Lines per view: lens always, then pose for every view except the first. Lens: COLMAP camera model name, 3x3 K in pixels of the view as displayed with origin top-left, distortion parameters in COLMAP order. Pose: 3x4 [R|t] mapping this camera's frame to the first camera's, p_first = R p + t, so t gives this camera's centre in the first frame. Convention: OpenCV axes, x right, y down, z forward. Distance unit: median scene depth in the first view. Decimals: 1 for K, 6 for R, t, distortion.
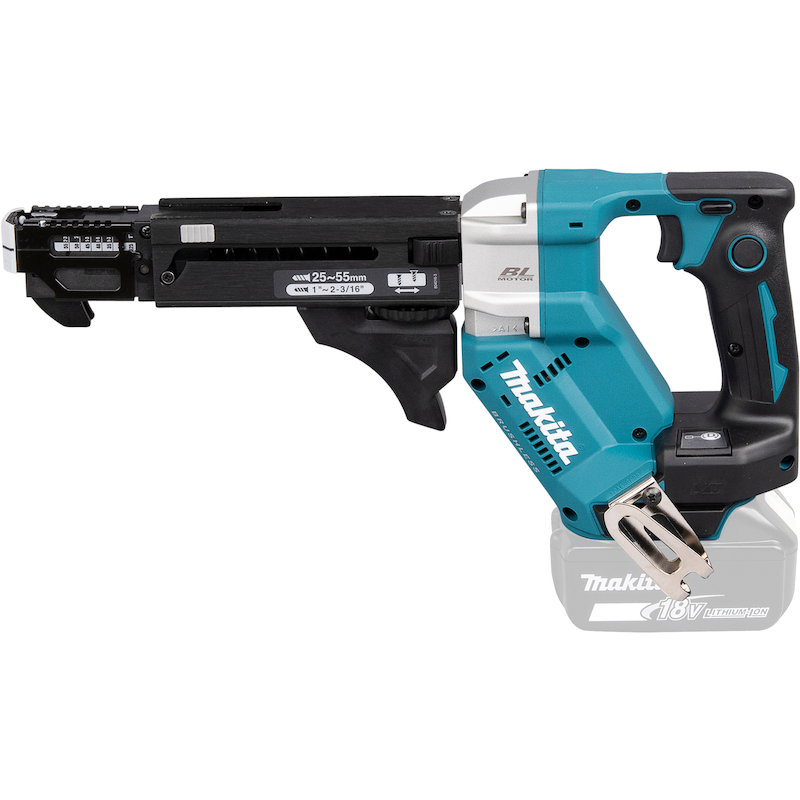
lens RADIAL K [[4189.9, 0, 382.0], [0, 4189.9, 476.2], [0, 0, 1]] dist [0.280454, 0.000000]
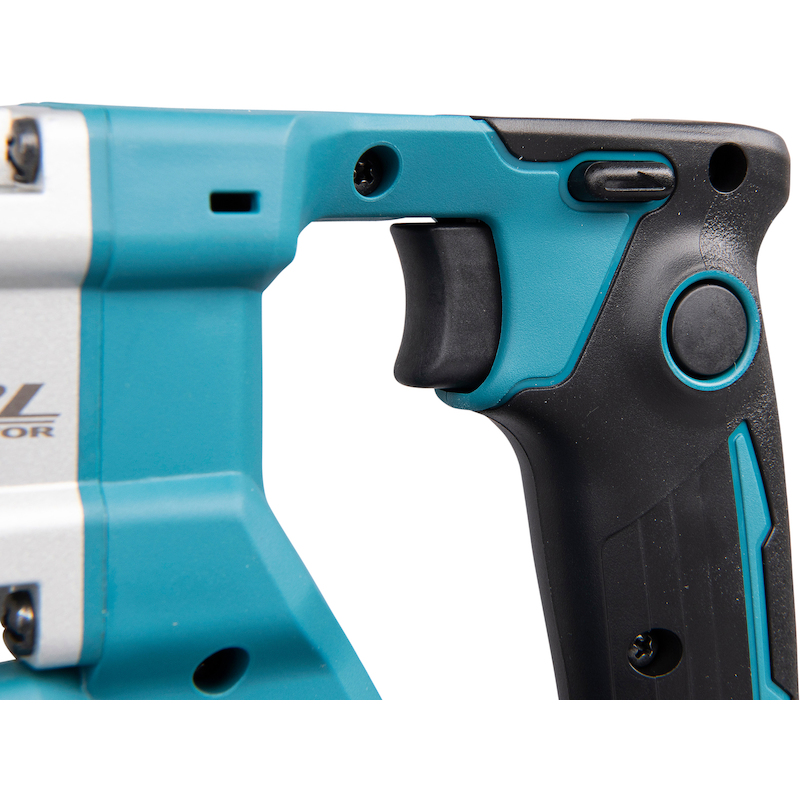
lens RADIAL K [[1741.6, 0, 401.9], [0, 1741.6, 392.8], [0, 0, 1]] dist [0.429851, 0.000000]
pose [[0.871218, -0.014220, 0.490690, 0.001460], [0.126113, 0.972515, -0.195730, -0.025415], [-0.474420, 0.232406, 0.849066, 0.897521]]
